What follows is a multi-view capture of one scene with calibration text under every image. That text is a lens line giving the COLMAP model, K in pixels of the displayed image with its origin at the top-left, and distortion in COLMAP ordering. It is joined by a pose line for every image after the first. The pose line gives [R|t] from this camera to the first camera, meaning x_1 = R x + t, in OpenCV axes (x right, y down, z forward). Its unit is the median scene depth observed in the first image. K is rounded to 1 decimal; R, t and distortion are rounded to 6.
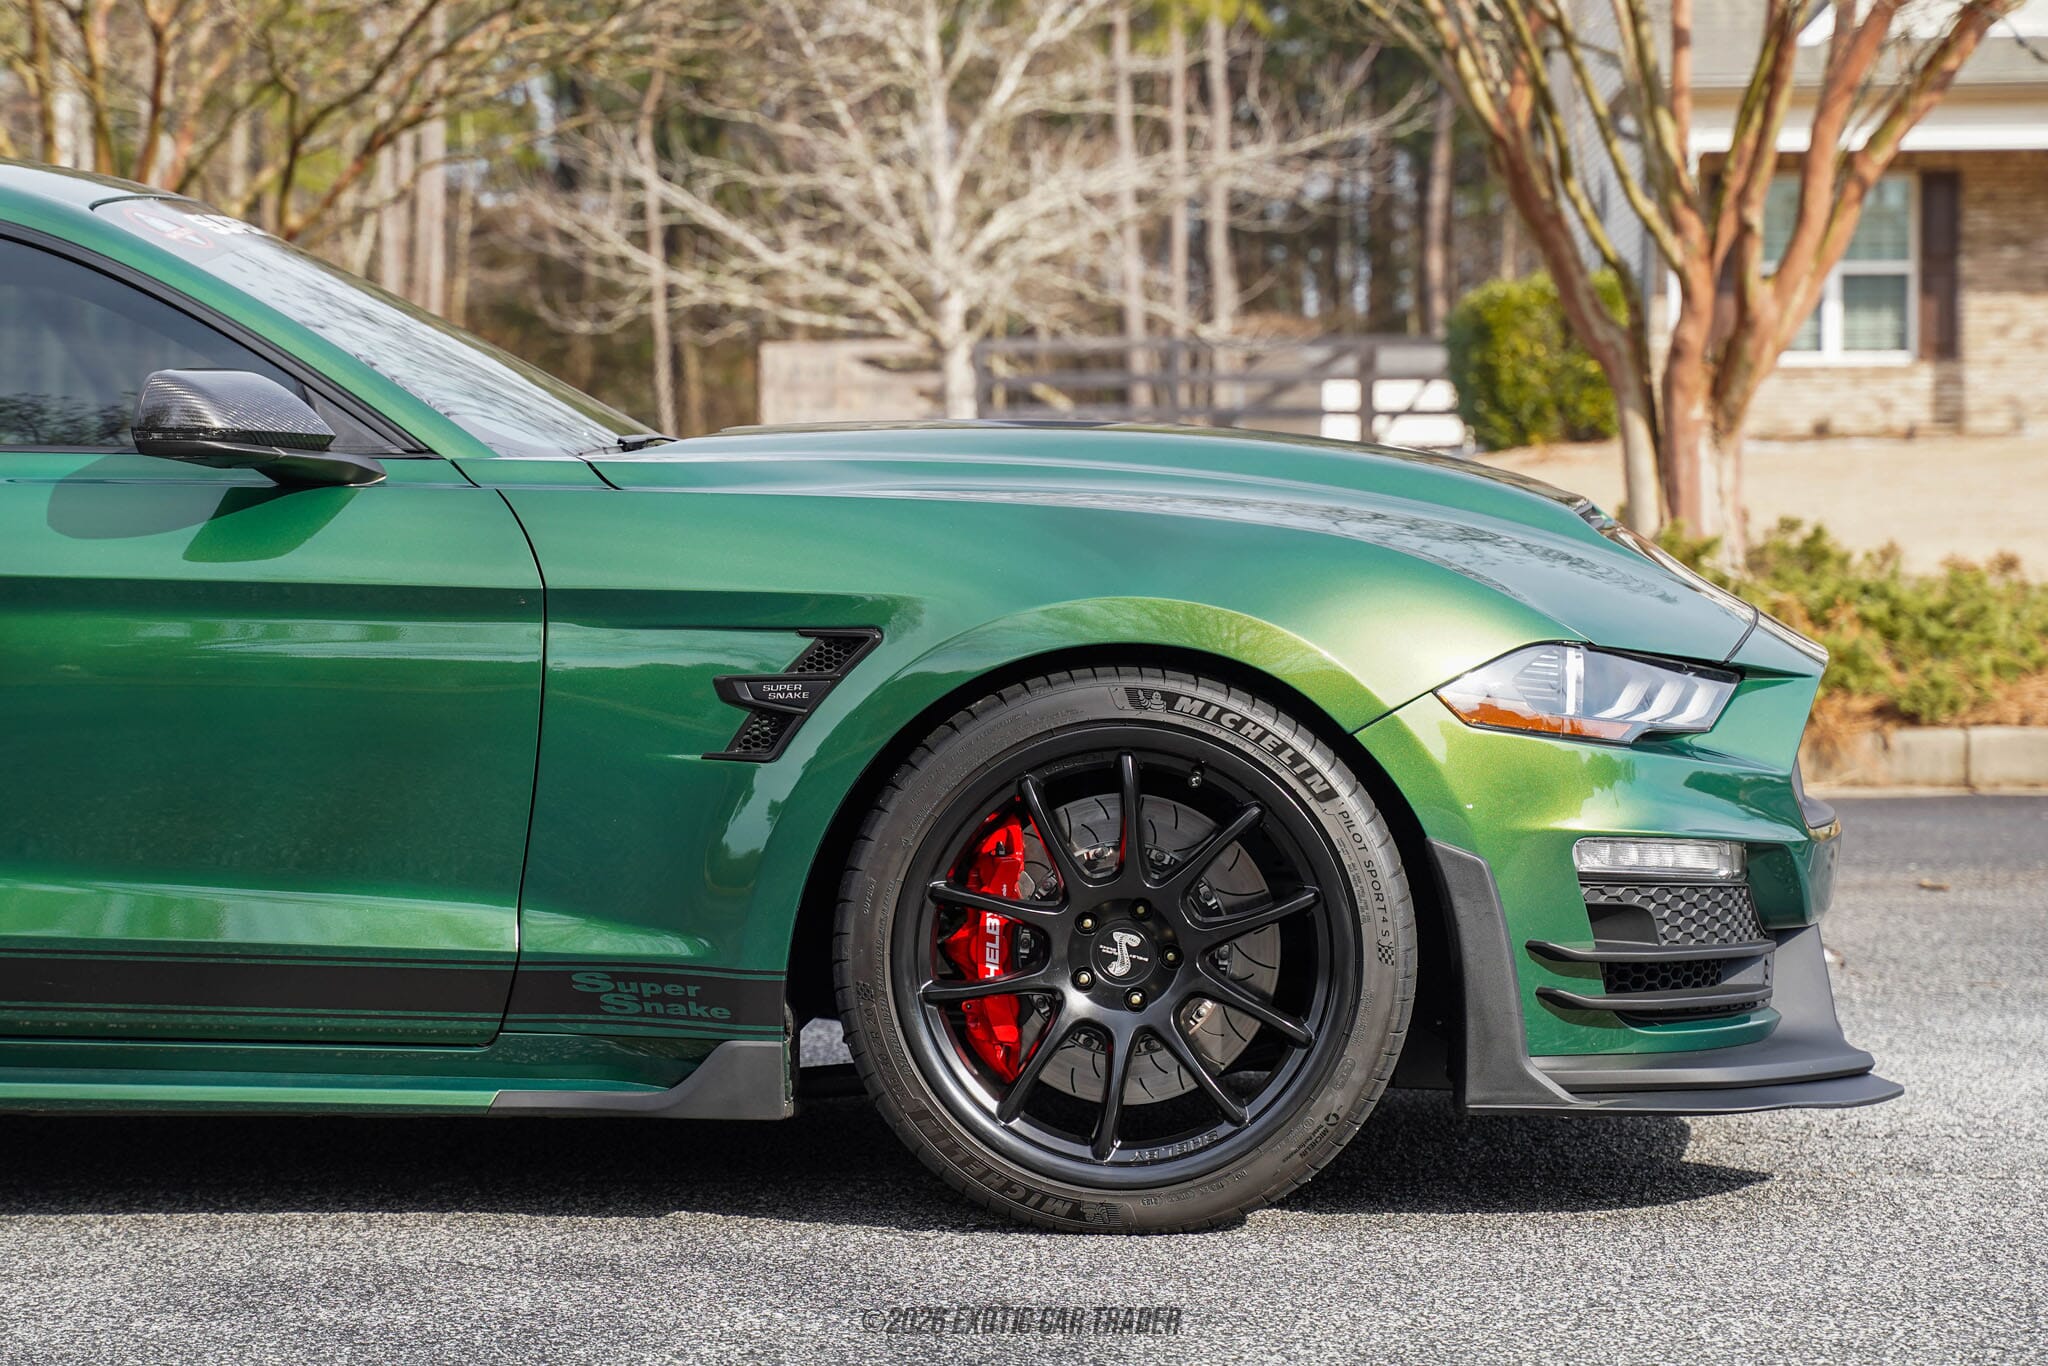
lens RADIAL K [[5293.6, 0, 1024.0], [0, 5293.6, 683.0], [0, 0, 1]] dist [0.174738, 0.177410]
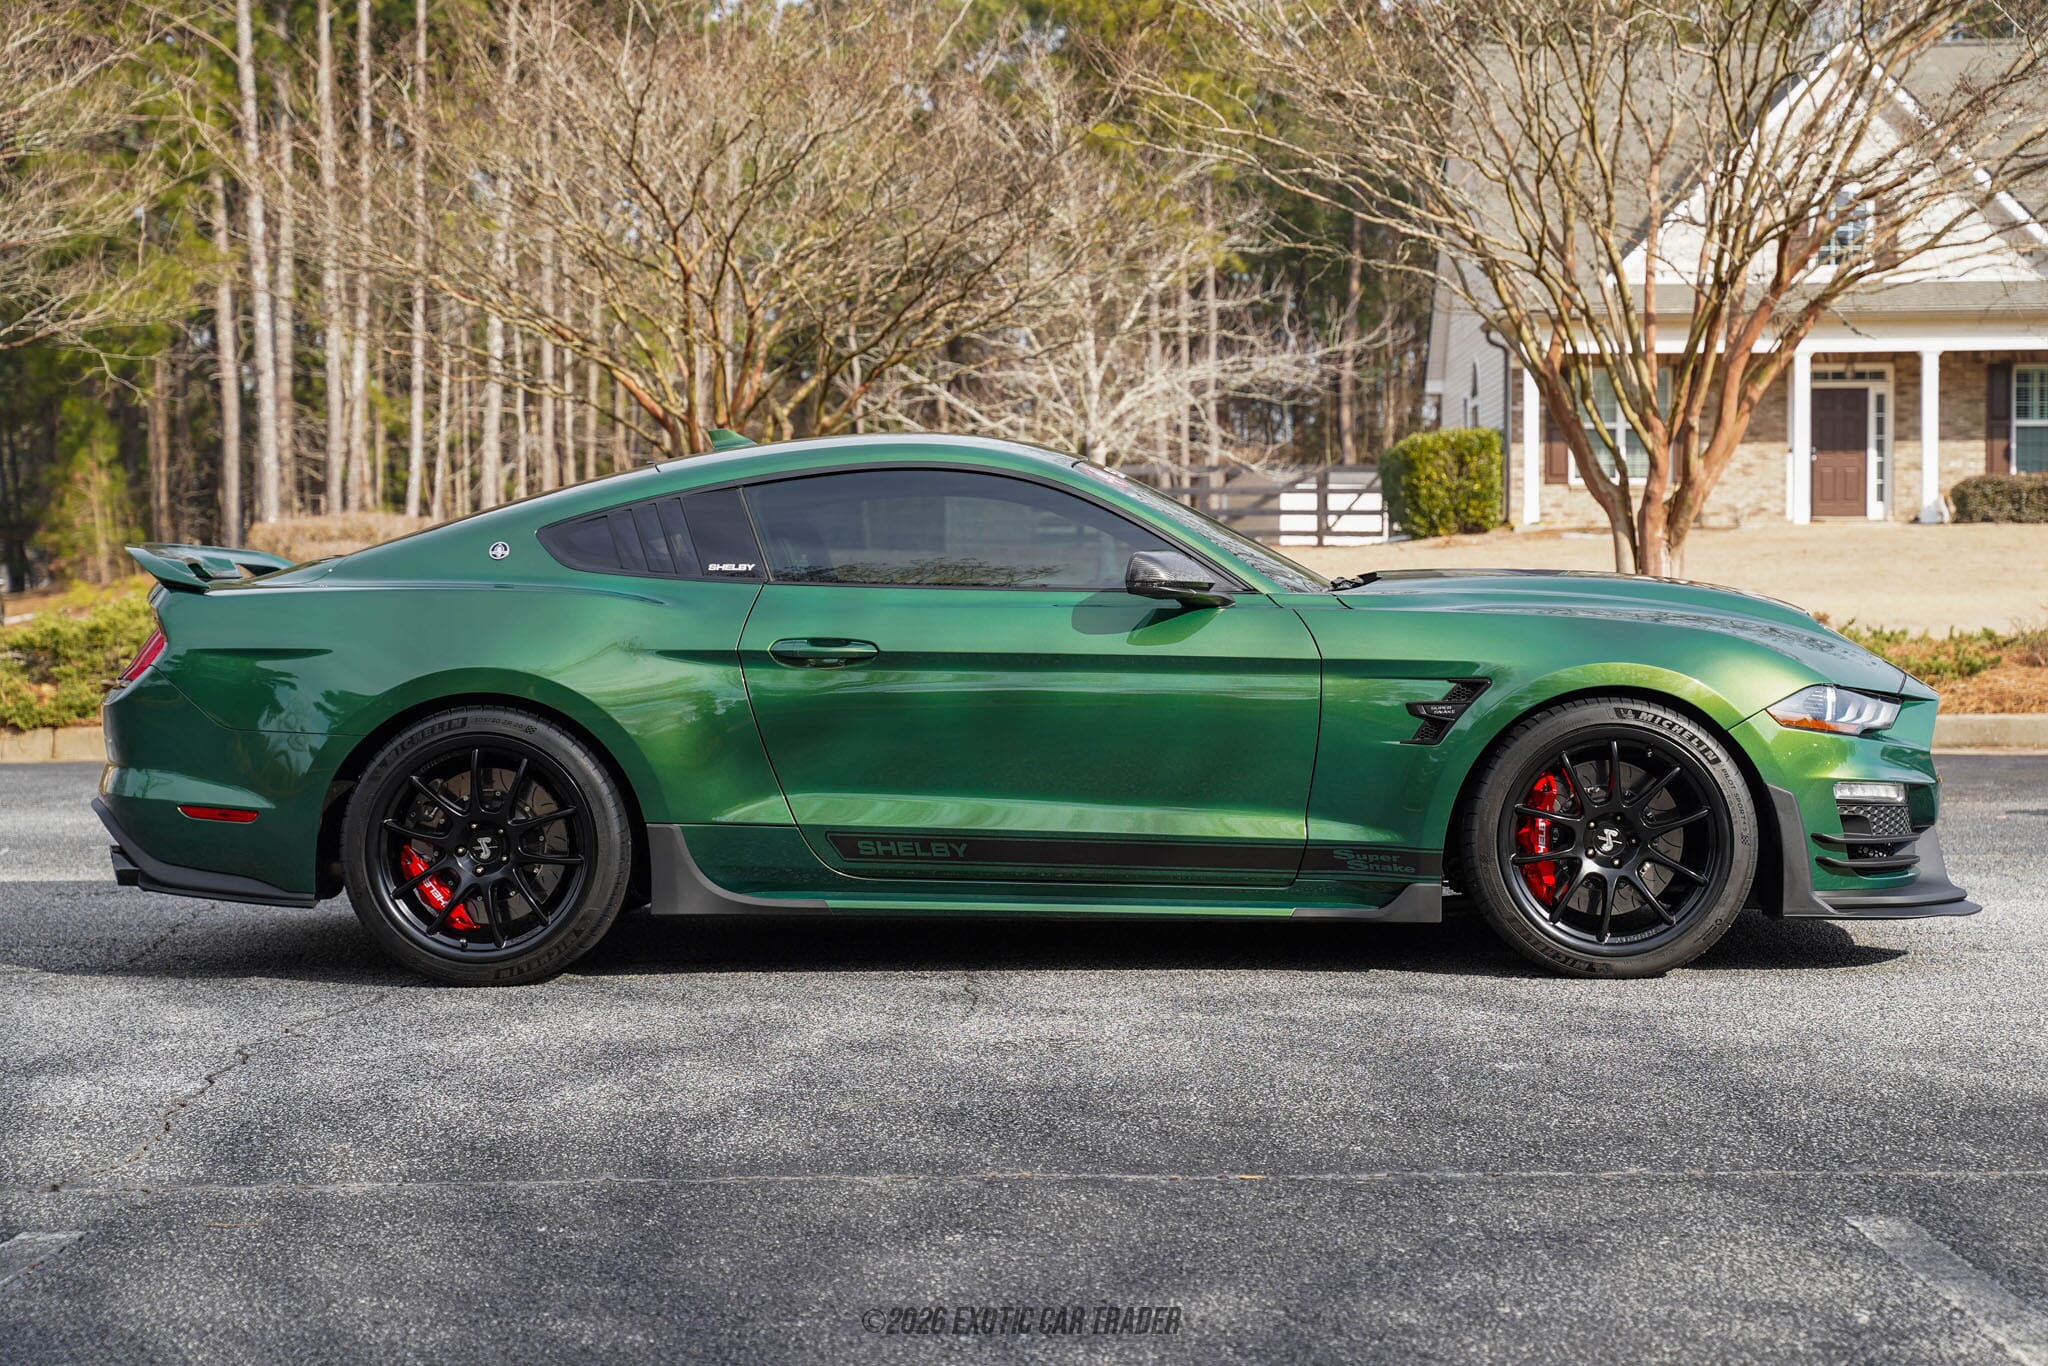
lens RADIAL K [[3426.9, 0, 1024.0], [0, 3426.9, 683.0], [0, 0, 1]] dist [0.043241, 0.022665]
pose [[0.999992, -0.001534, 0.003700, -0.205652], [0.001526, 0.999996, 0.002402, -0.011832], [-0.003703, -0.002396, 0.999990, -0.297780]]
